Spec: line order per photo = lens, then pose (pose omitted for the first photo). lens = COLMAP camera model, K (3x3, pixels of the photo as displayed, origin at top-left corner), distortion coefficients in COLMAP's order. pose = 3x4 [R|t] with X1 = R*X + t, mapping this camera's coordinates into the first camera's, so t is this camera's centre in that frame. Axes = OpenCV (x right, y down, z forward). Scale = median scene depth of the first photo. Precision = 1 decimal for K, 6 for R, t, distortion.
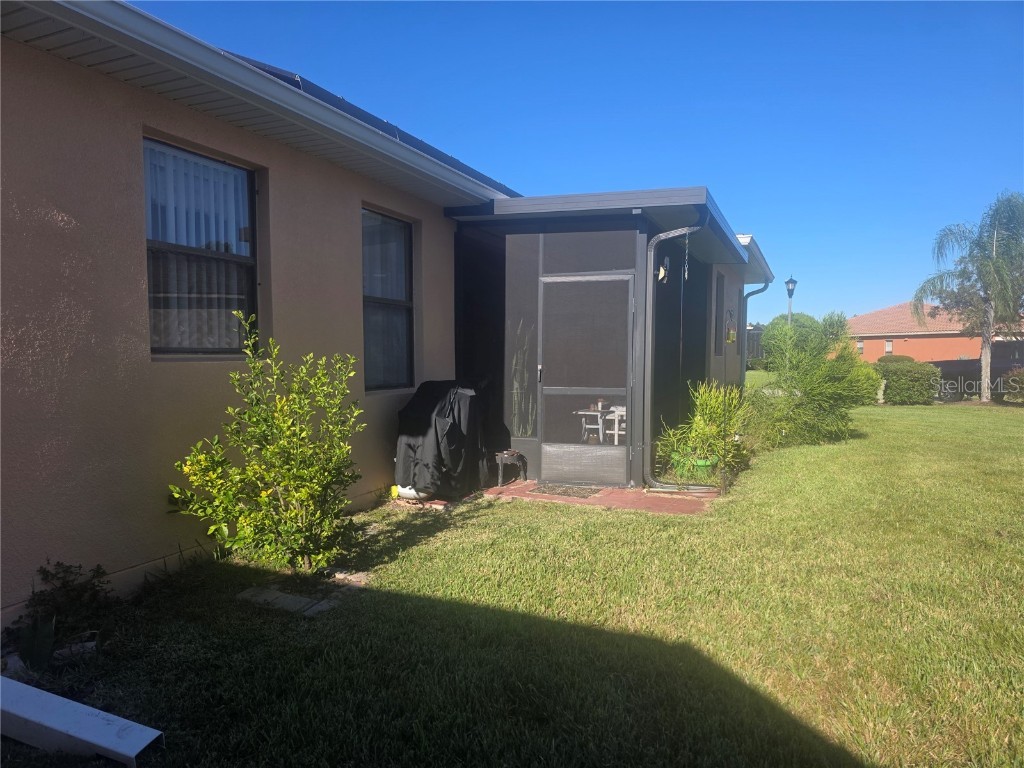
lens RADIAL K [[689.6, 0, 516.9], [0, 689.6, 404.9], [0, 0, 1]] dist [0.048541, -0.040473]
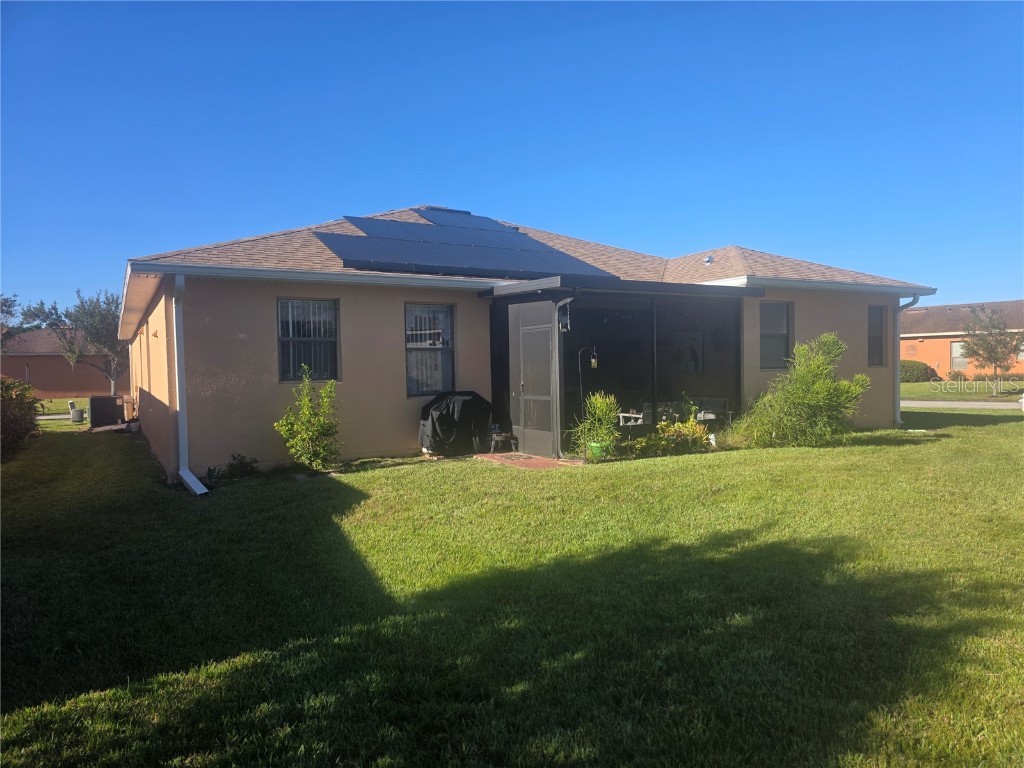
lens RADIAL K [[689.6, 0, 514.5], [0, 689.6, 377.8], [0, 0, 1]] dist [0.048541, -0.040473]
pose [[0.811545, -0.005876, -0.584261, 1.057921], [-0.023712, 0.998794, -0.042982, 0.003211], [0.583809, 0.048736, 0.810427, -0.369774]]
